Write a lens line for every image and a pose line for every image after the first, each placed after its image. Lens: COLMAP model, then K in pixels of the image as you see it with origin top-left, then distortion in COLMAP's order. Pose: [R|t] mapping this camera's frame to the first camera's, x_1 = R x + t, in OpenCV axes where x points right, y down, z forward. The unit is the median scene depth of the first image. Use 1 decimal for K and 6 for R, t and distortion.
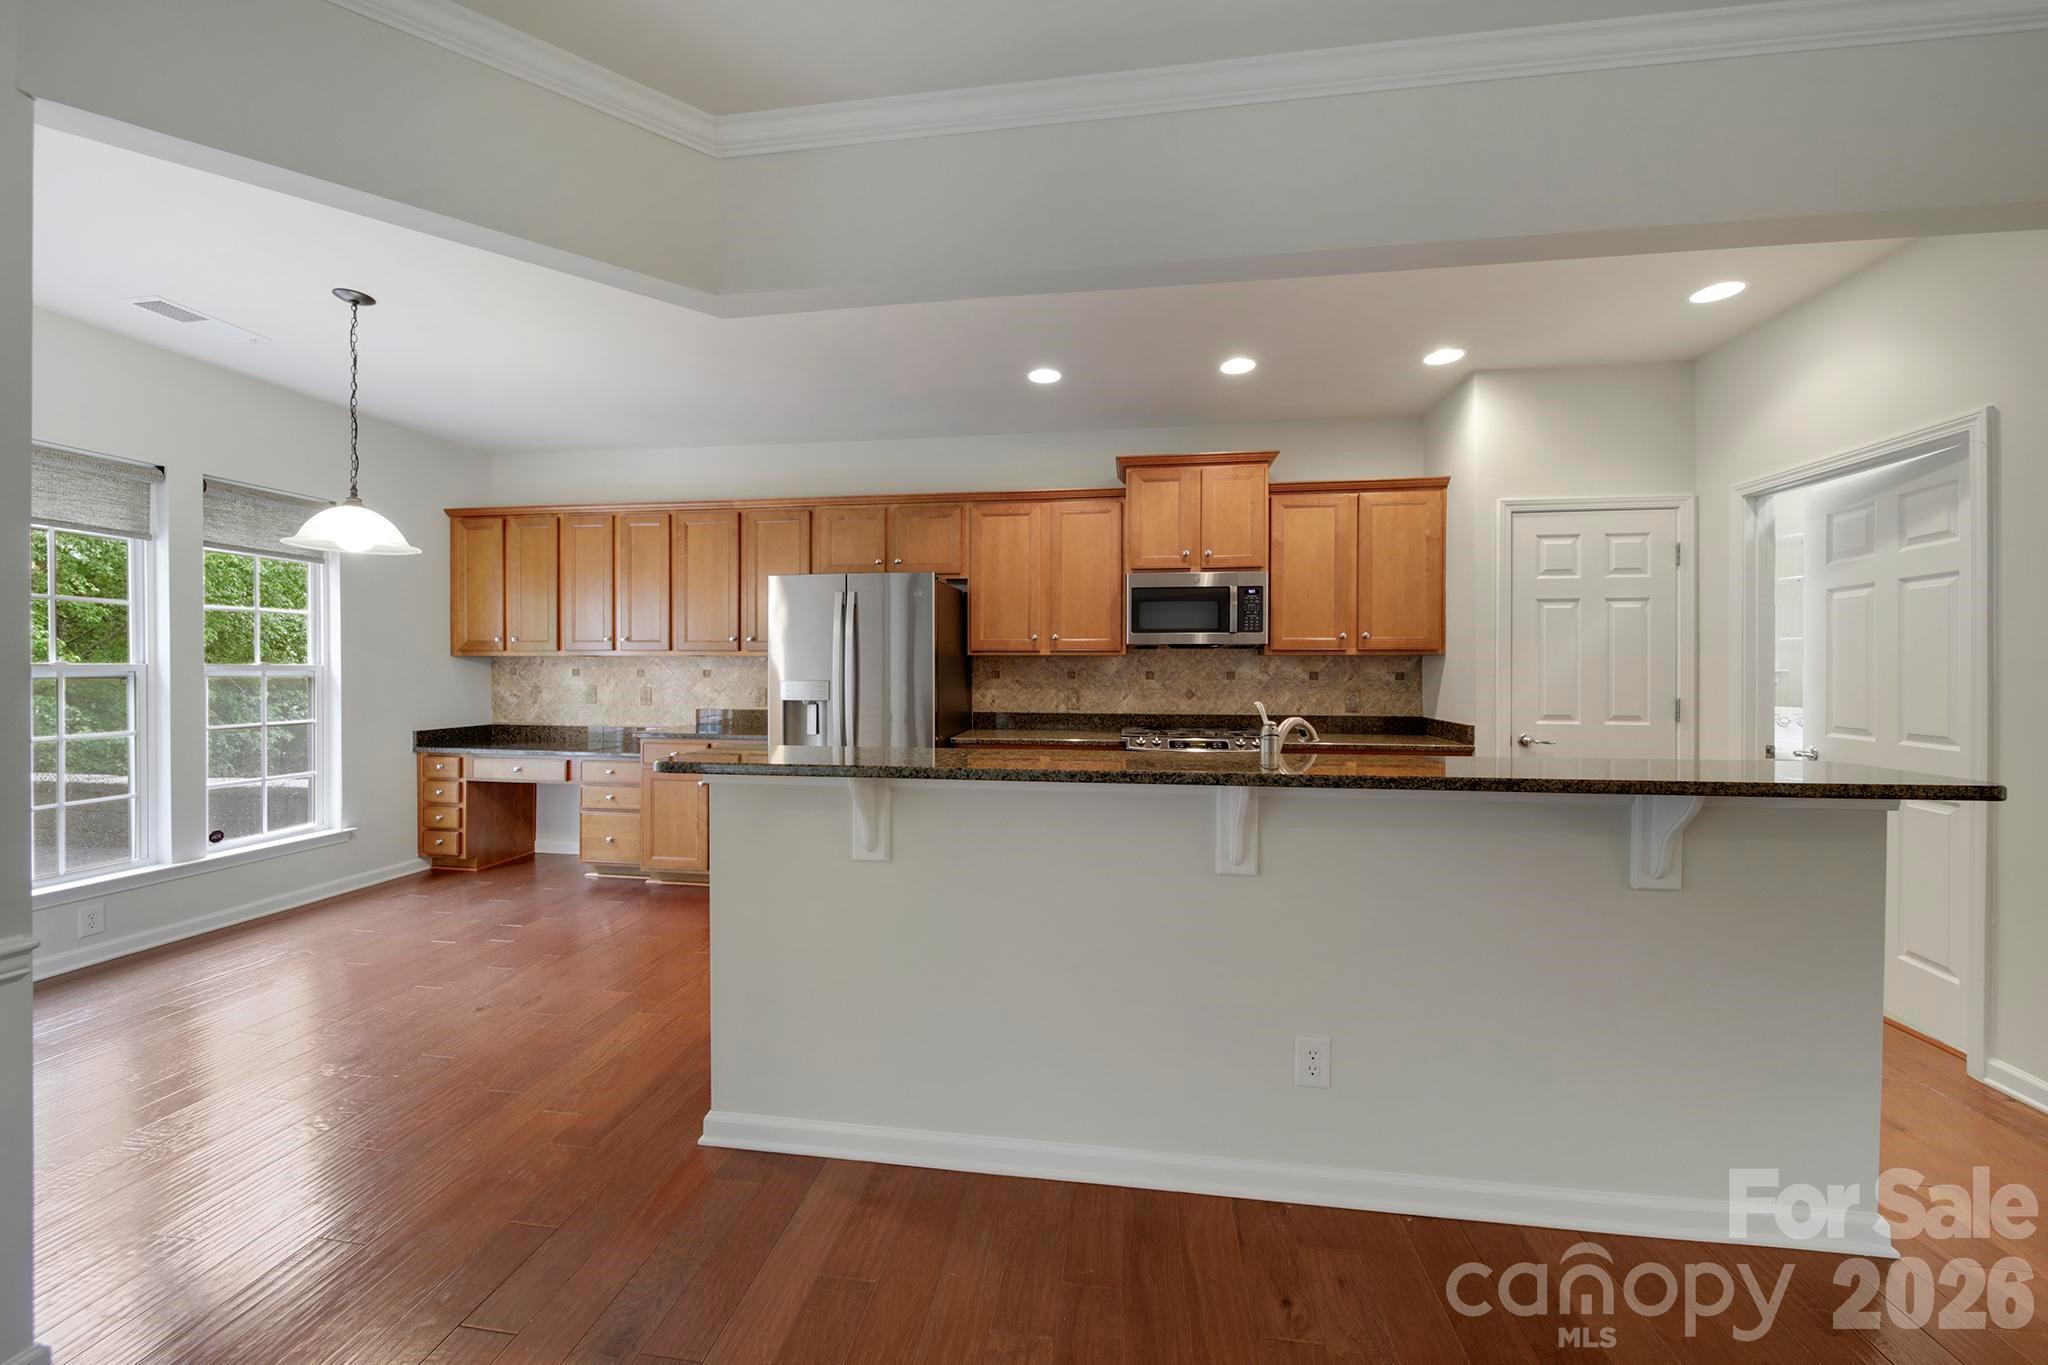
lens RADIAL K [[723.1, 0, 1034.5], [0, 723.1, 672.1], [0, 0, 1]] dist [0.002420, -0.000770]
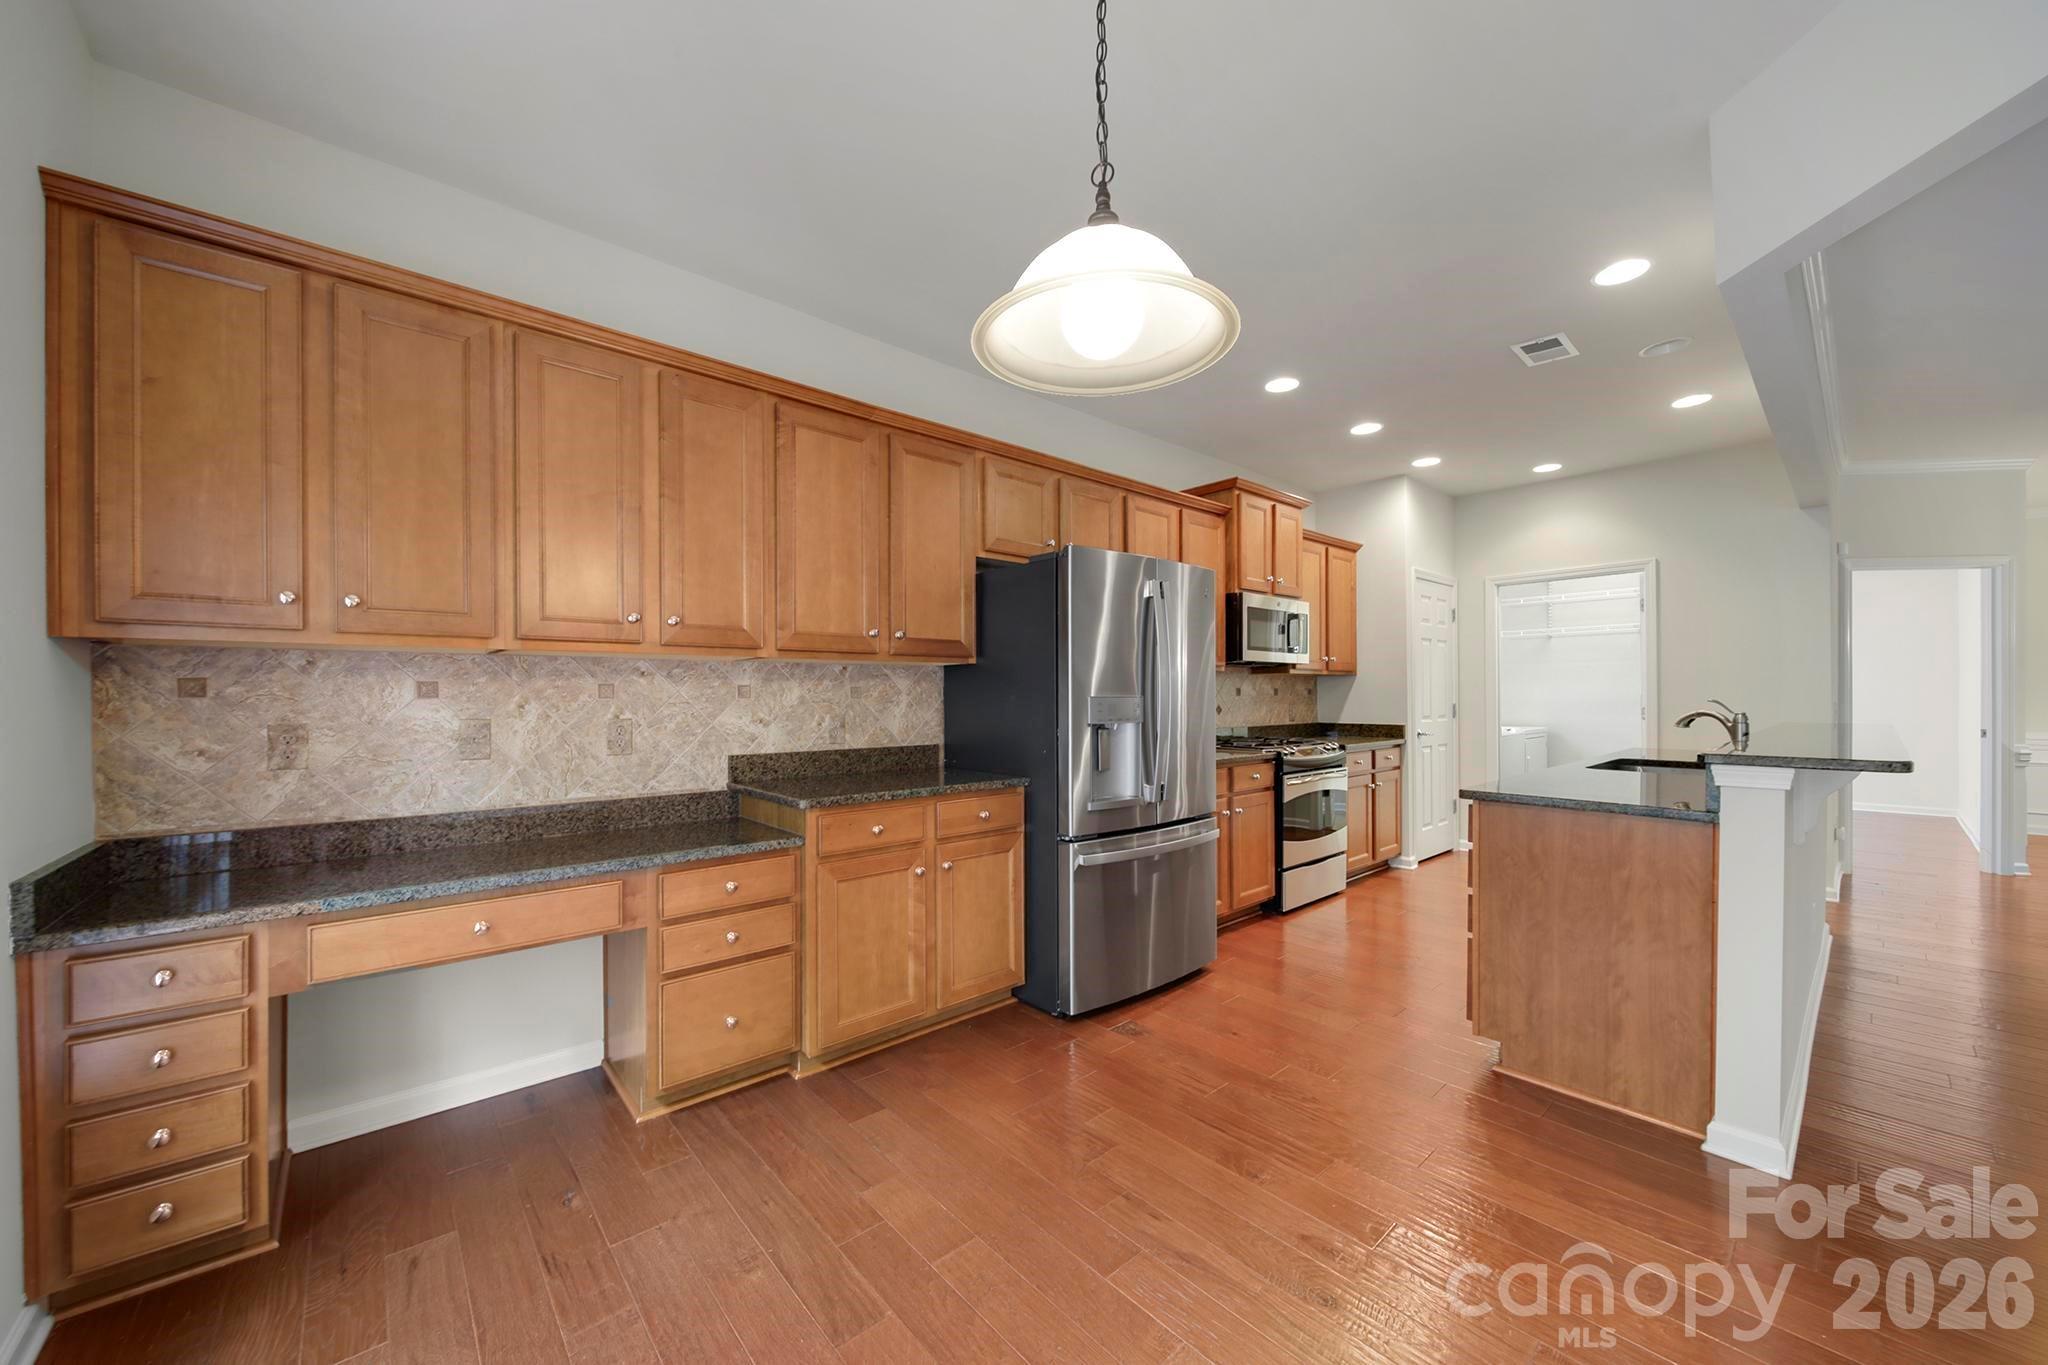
lens RADIAL K [[723.1, 0, 1011.0], [0, 723.1, 706.6], [0, 0, 1]] dist [0.002420, -0.000770]
pose [[0.671618, -0.015701, 0.740731, -0.814950], [0.012317, 0.999874, 0.010027, 0.011626], [-0.740795, 0.002389, 0.671727, 0.513931]]
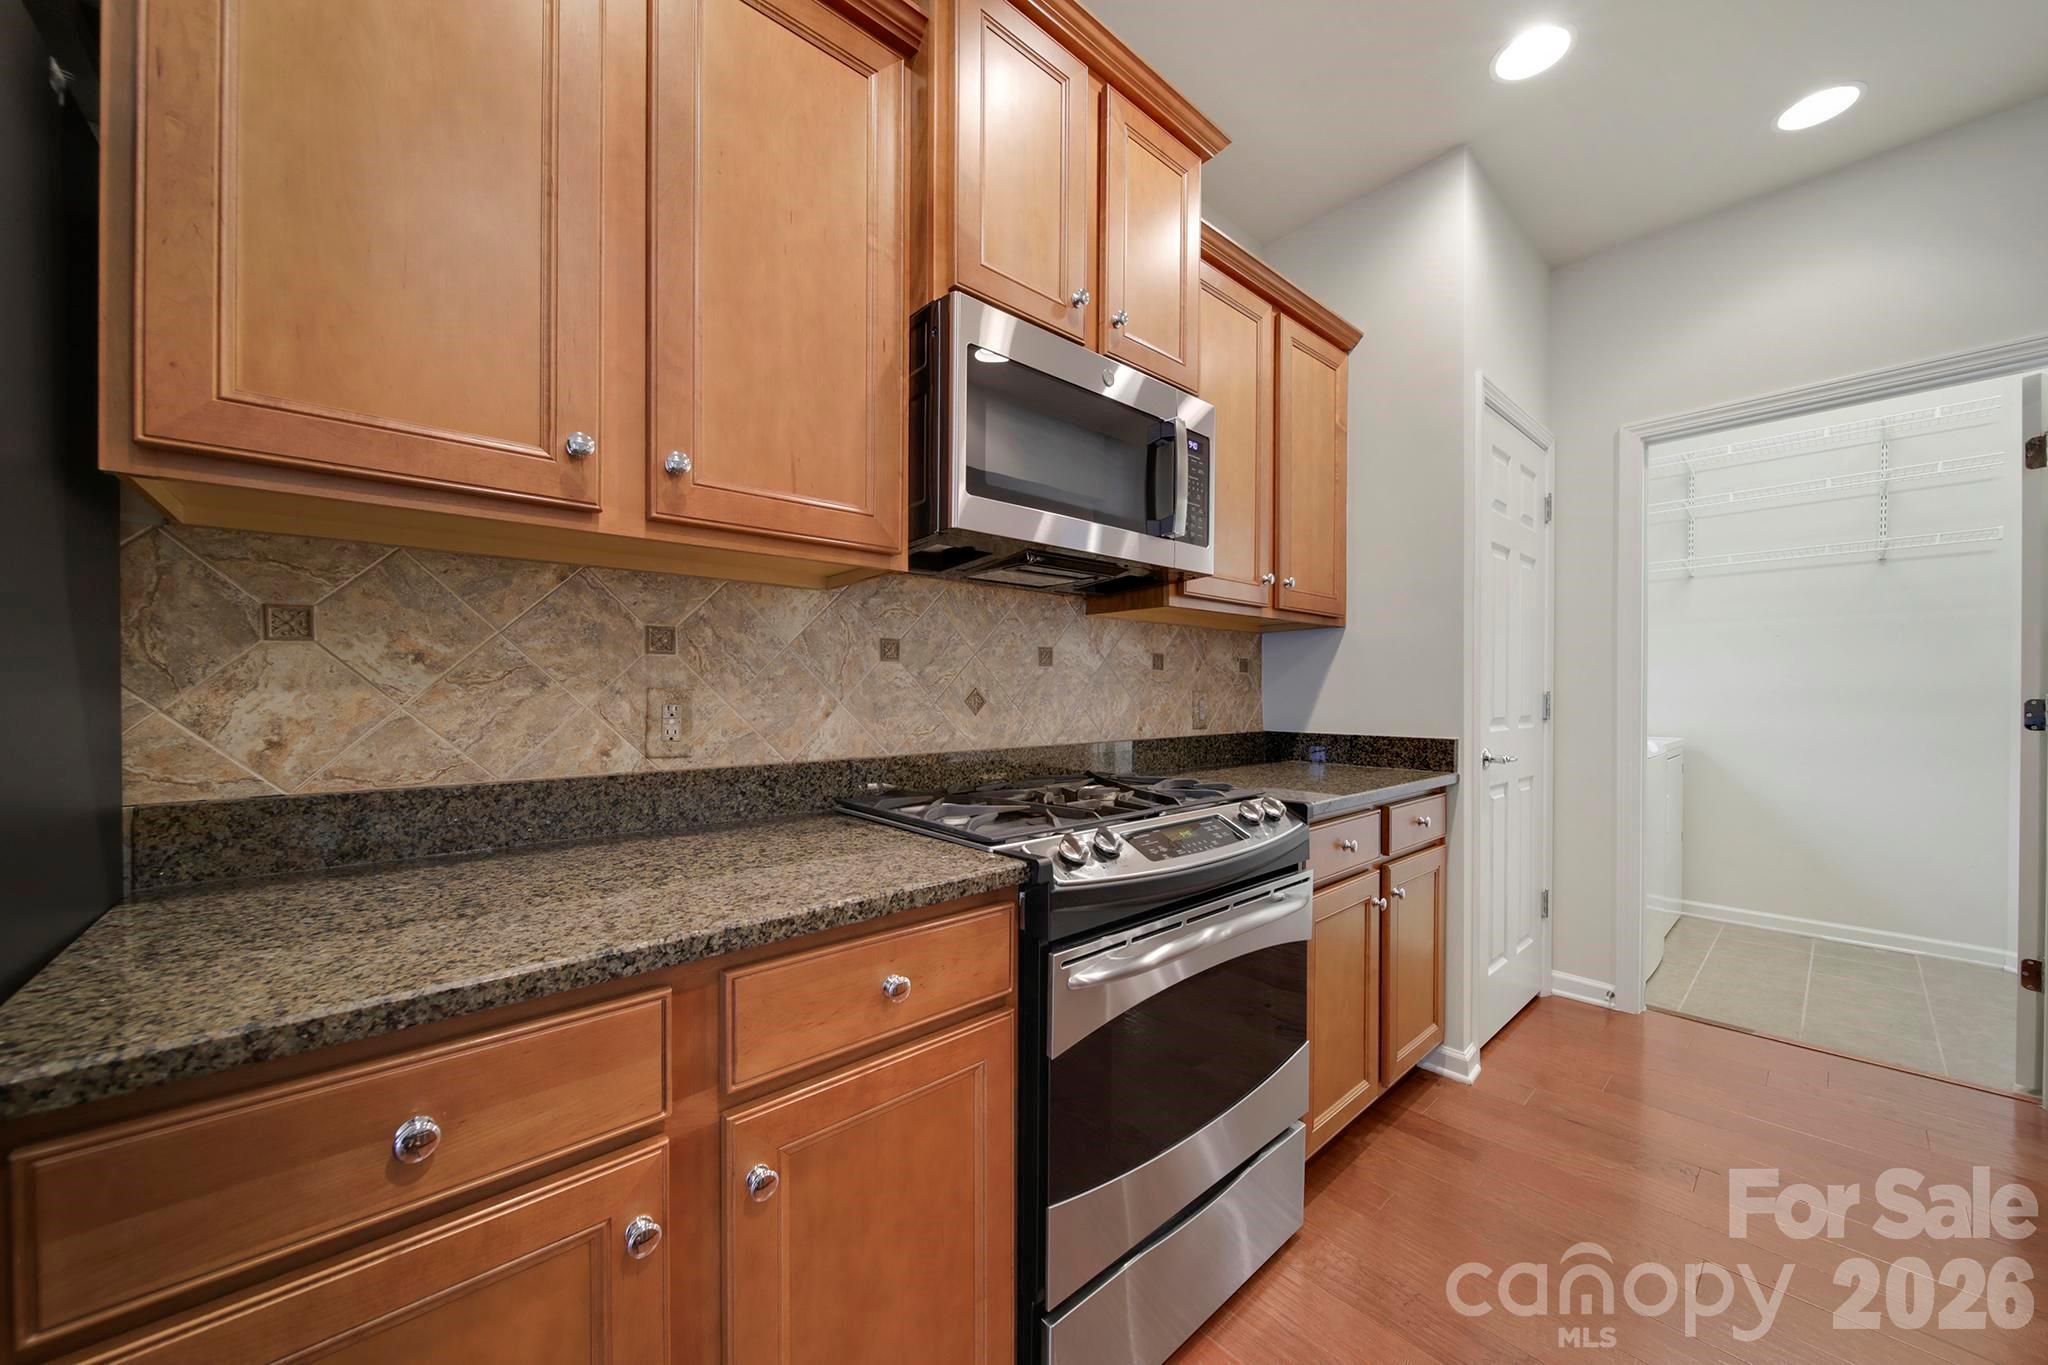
lens RADIAL K [[723.1, 0, 1009.1], [0, 723.1, 713.1], [0, 0, 1]] dist [0.002420, -0.000770]
pose [[0.667085, -0.022850, 0.744631, -0.075991], [0.007955, 0.999691, 0.023551, 0.028993], [-0.744939, -0.009787, 0.667061, 0.731522]]
